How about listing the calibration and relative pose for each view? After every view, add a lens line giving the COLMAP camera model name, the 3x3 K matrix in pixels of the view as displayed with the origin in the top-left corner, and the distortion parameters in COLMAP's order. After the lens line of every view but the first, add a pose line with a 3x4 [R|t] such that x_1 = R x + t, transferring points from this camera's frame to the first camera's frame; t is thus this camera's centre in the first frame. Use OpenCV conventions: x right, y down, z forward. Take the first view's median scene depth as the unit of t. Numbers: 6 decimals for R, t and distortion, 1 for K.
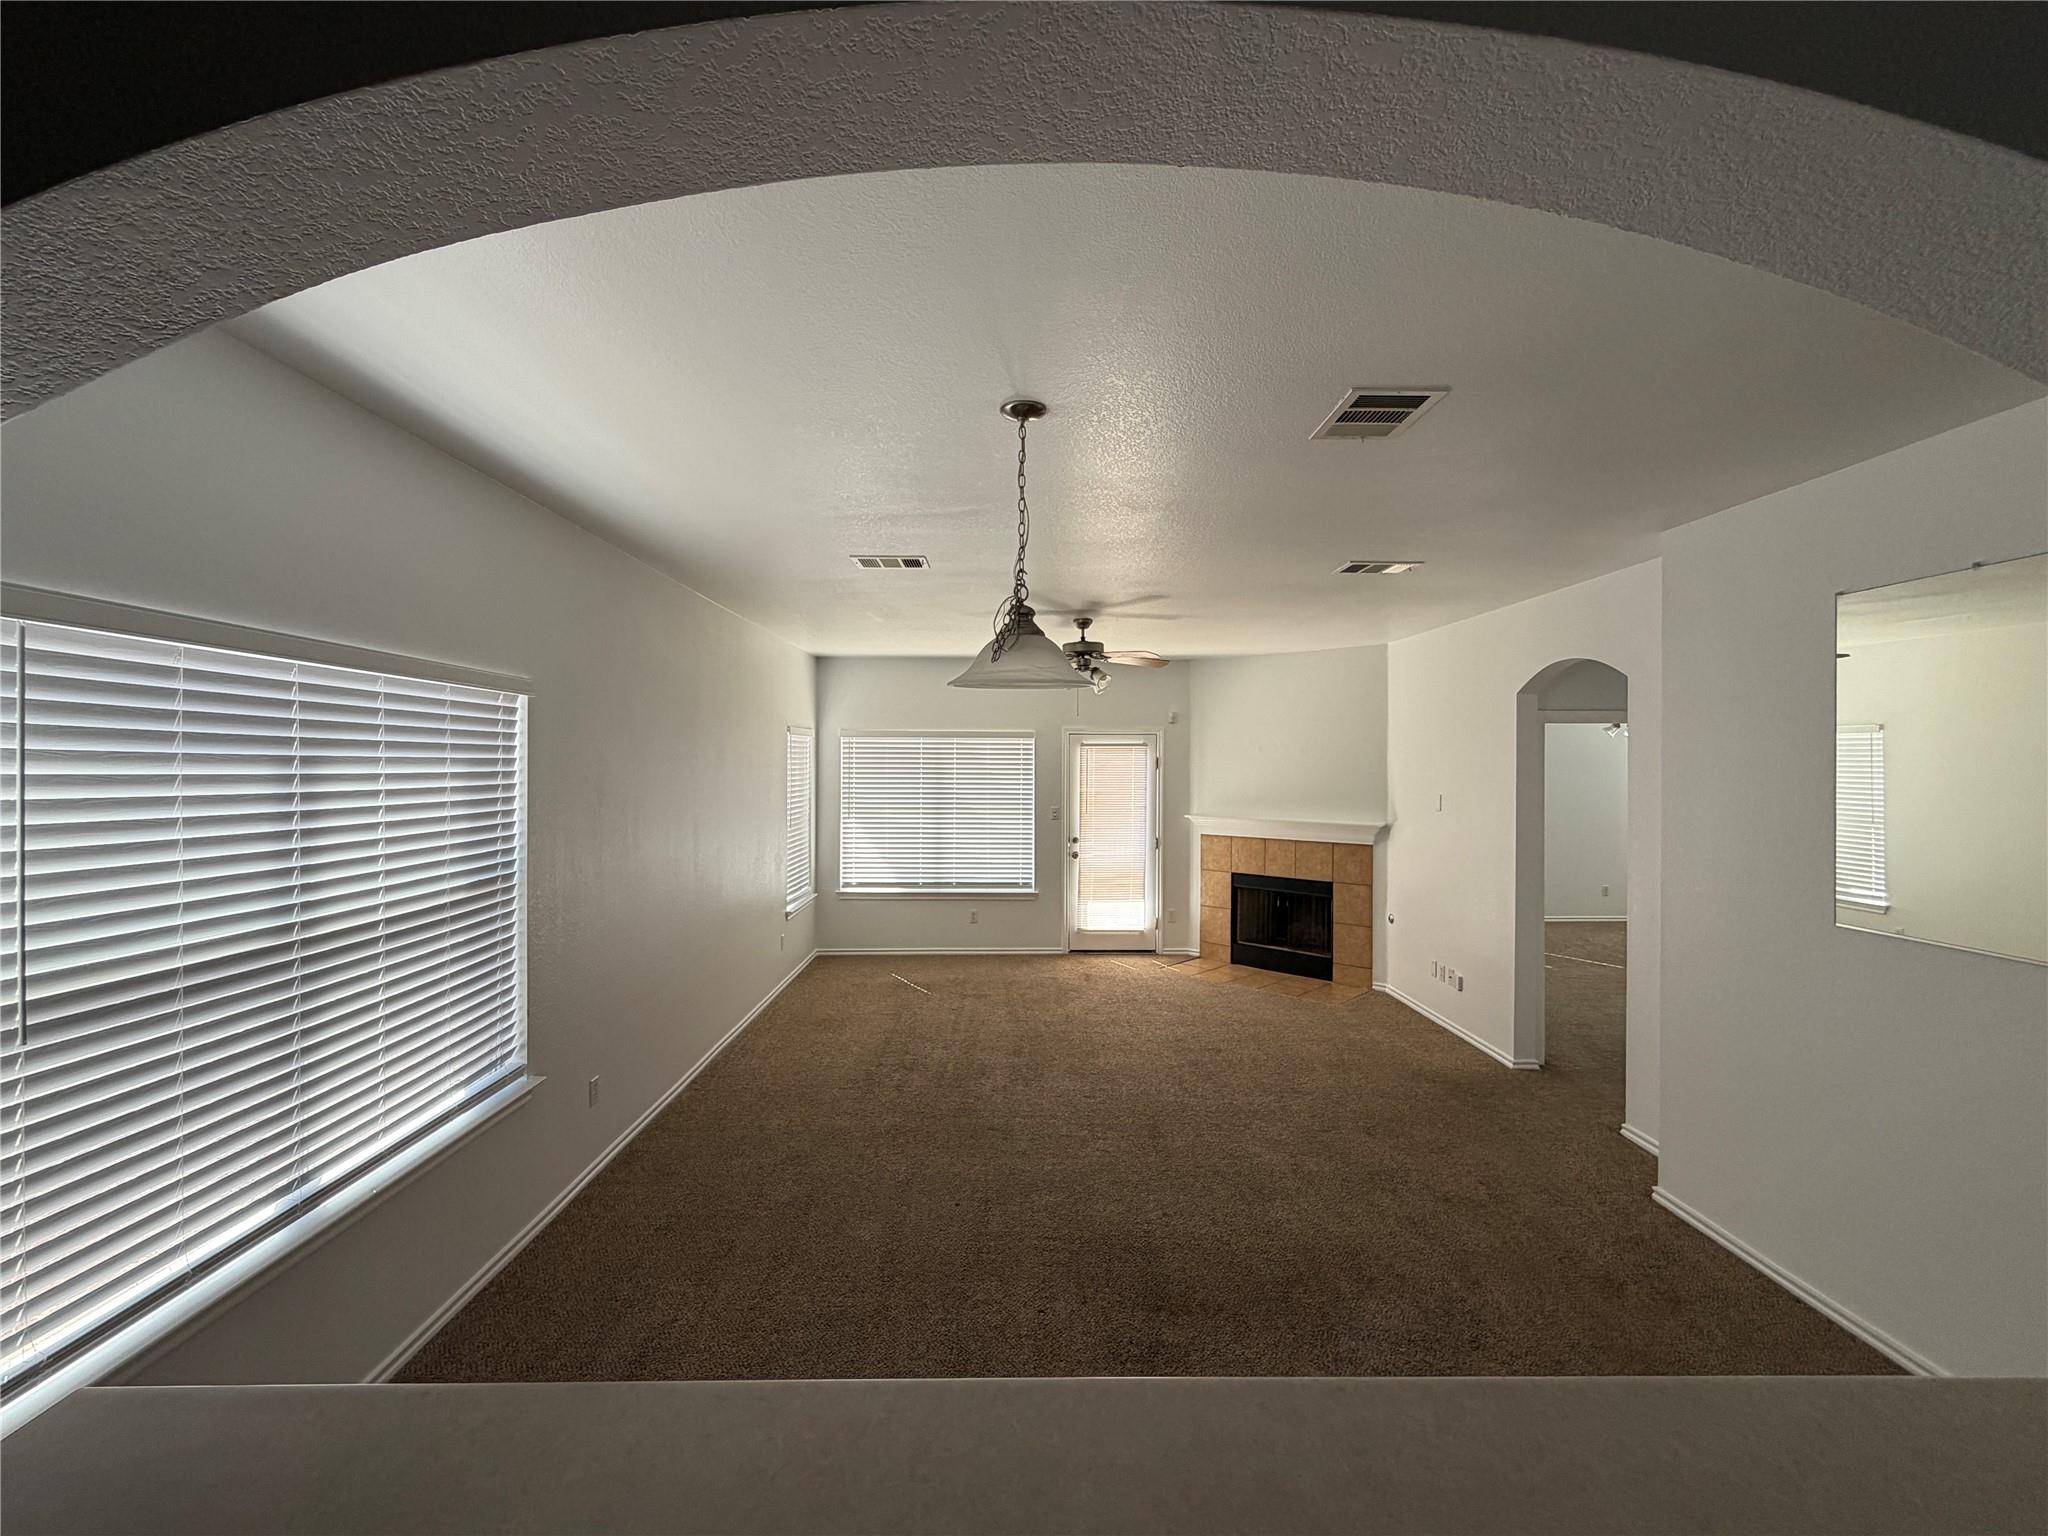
lens RADIAL K [[902.8, 0, 1024.0], [0, 902.8, 768.0], [0, 0, 1]] dist [0.003923, 0.000304]
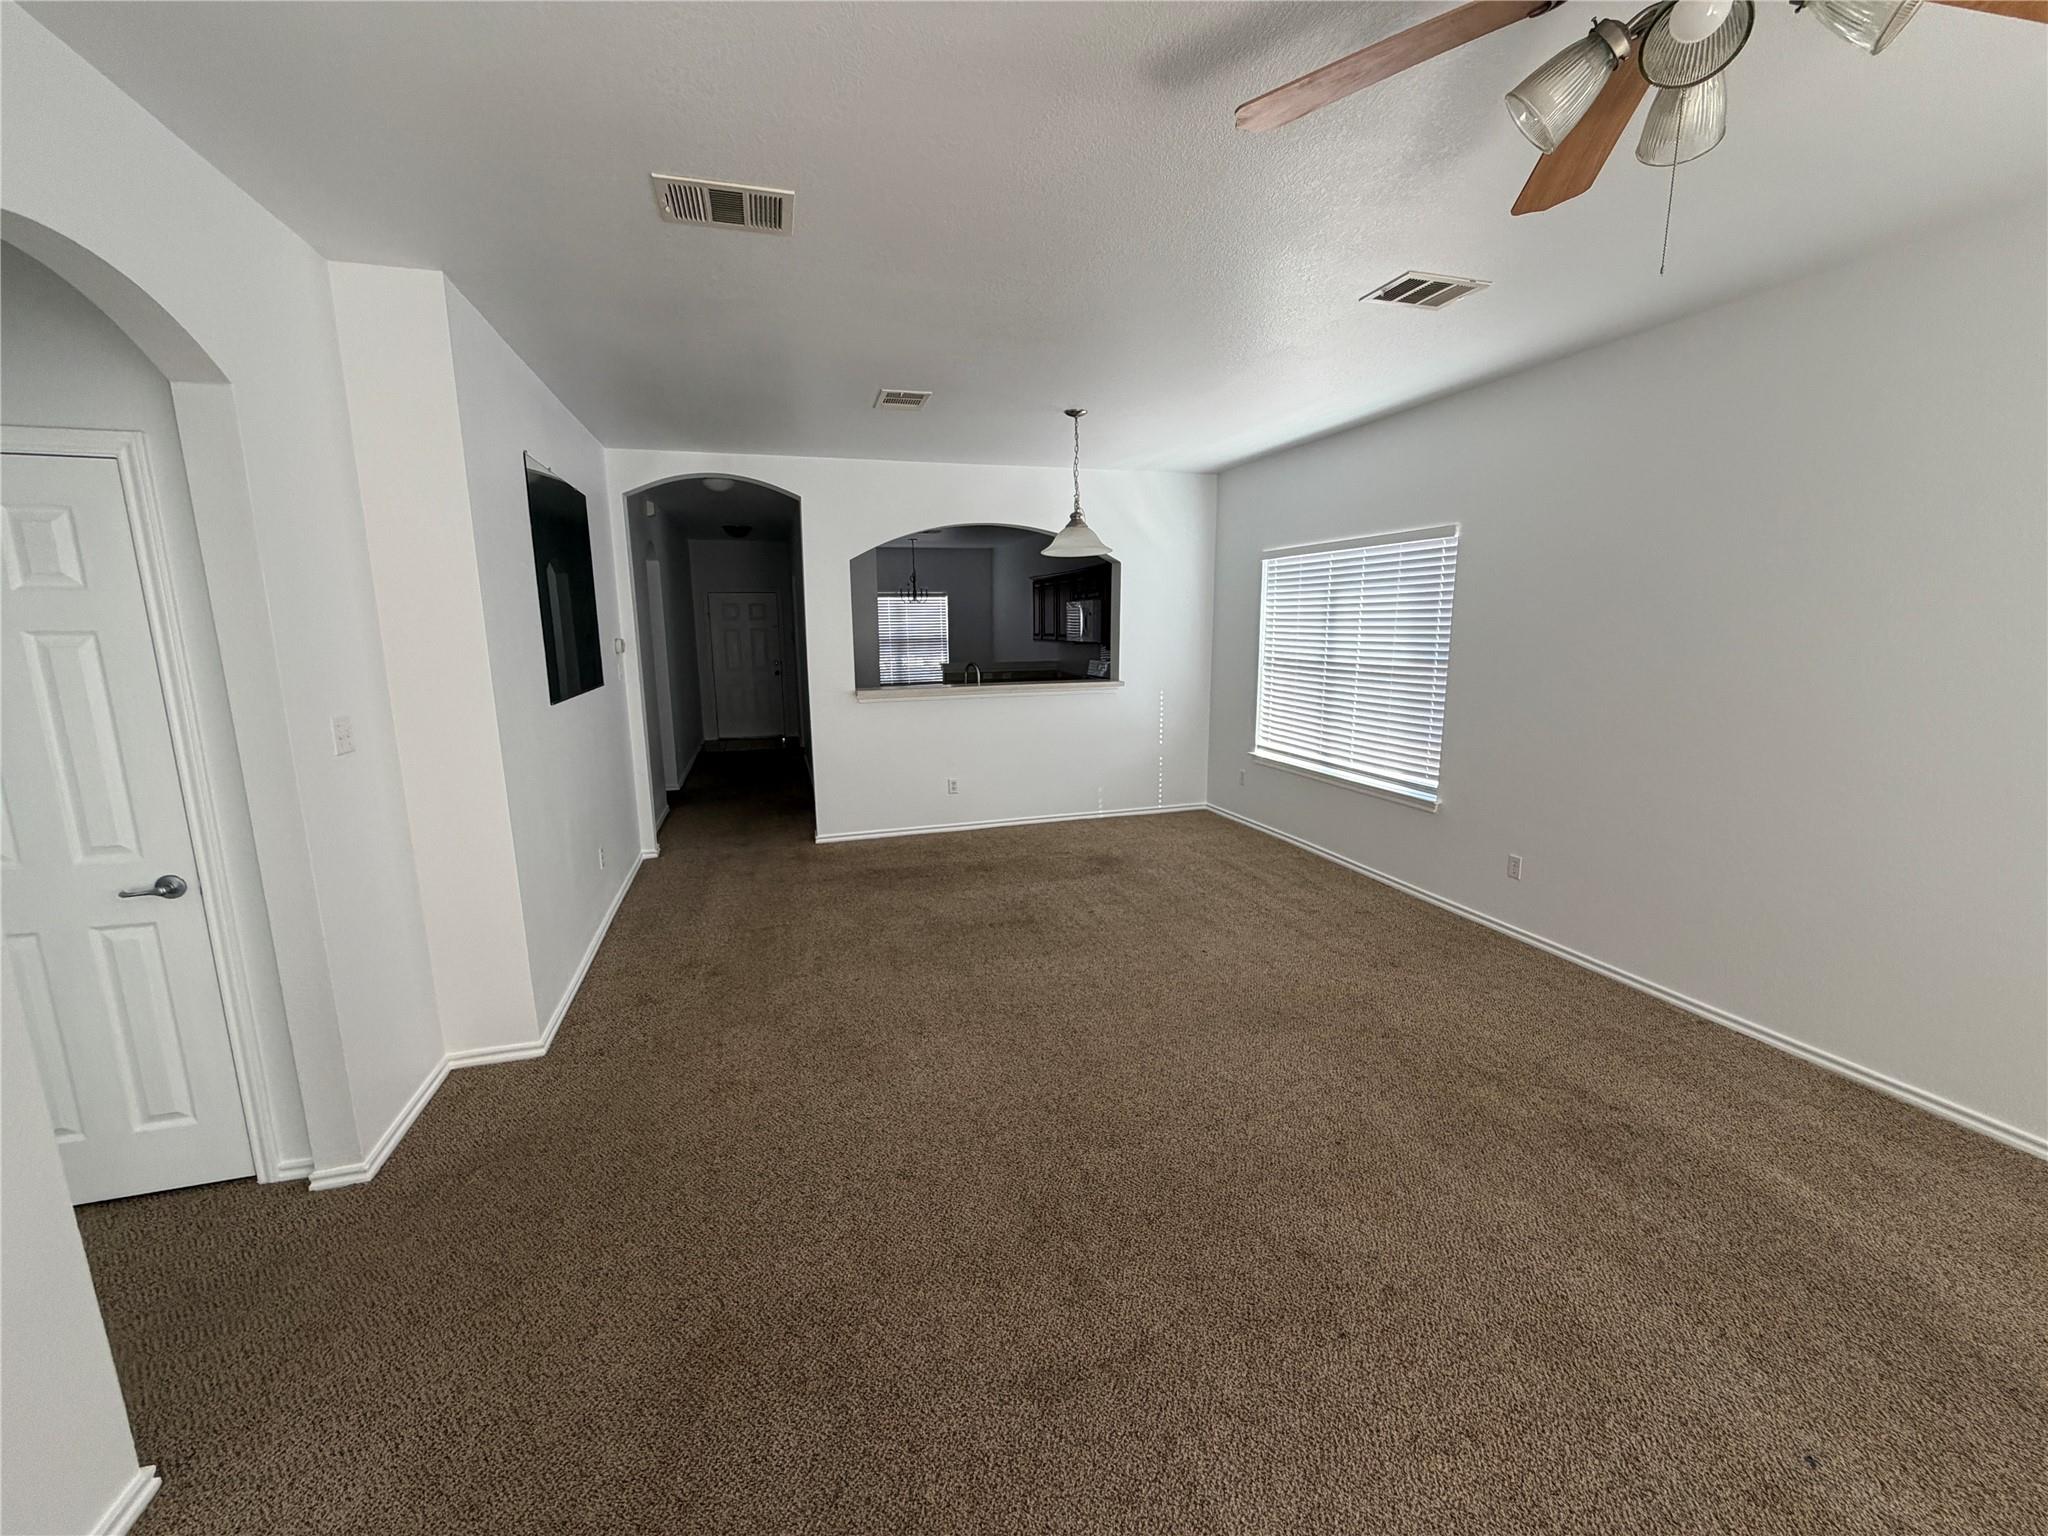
lens RADIAL K [[821.0, 0, 1024.0], [0, 821.0, 768.0], [0, 0, 1]] dist [-0.000260, -0.000235]
pose [[-0.960883, 0.054251, -0.271588, 0.270751], [0.005854, 0.984386, 0.175925, 0.027474], [0.276892, 0.167453, -0.946198, 1.180139]]
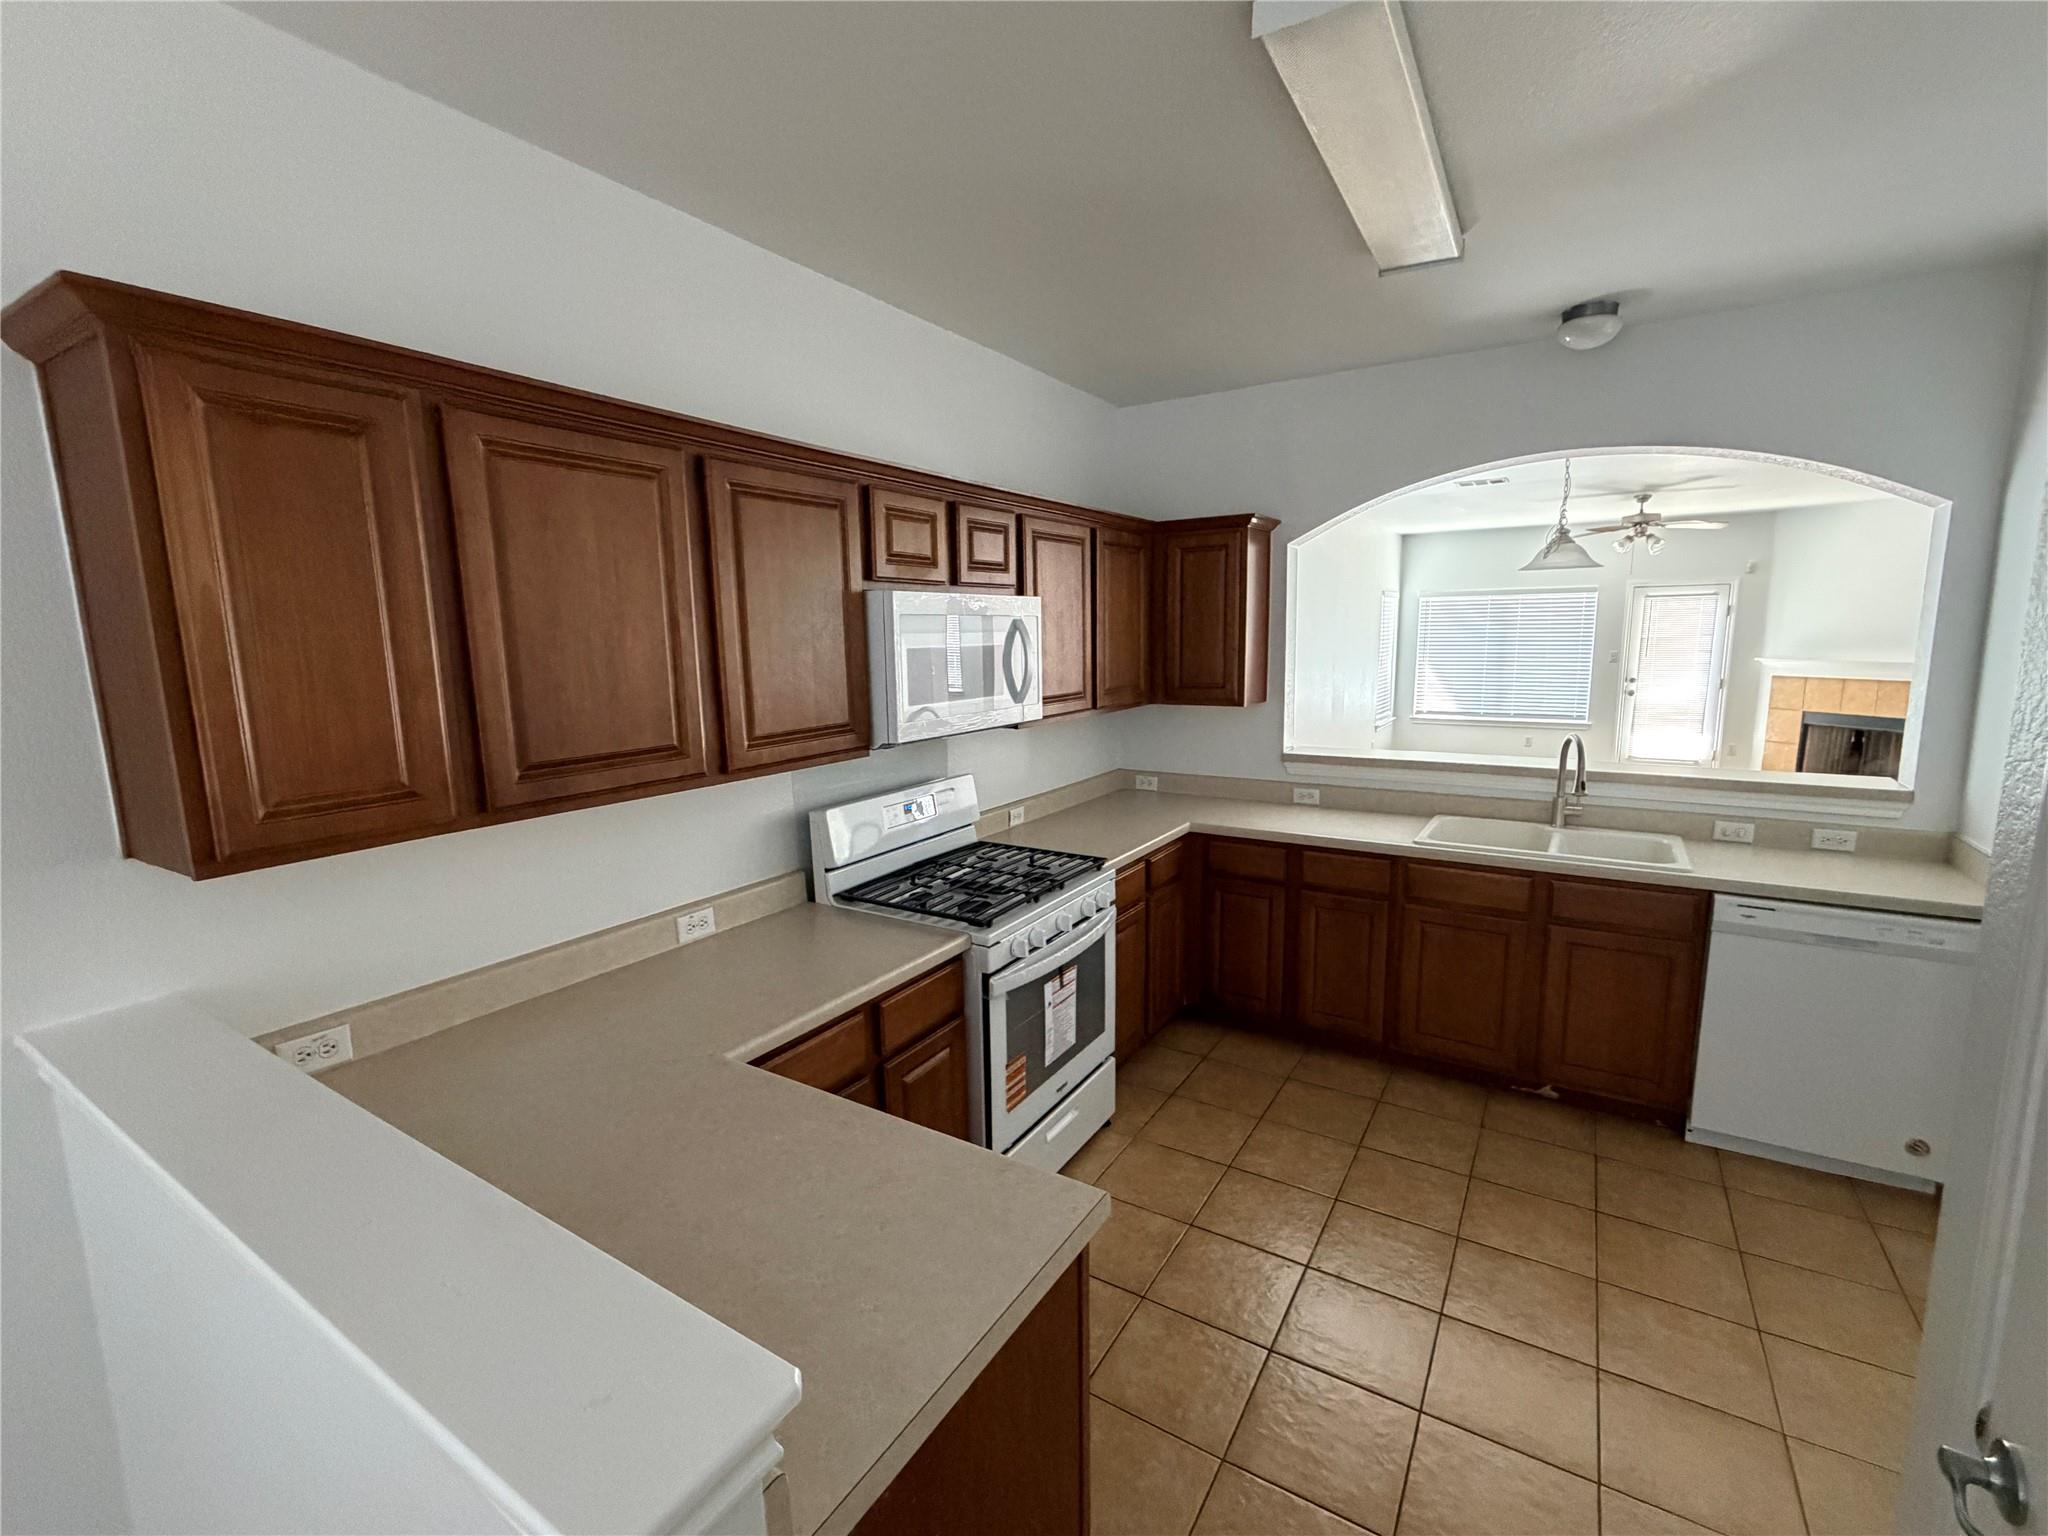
lens RADIAL K [[902.8, 0, 1024.0], [0, 902.8, 768.0], [0, 0, 1]] dist [0.003923, 0.000304]
pose [[0.840769, 0.066825, -0.537254, 0.043429], [0.014486, 0.989221, 0.145712, 0.015239], [0.541200, -0.130293, 0.830738, -0.568132]]
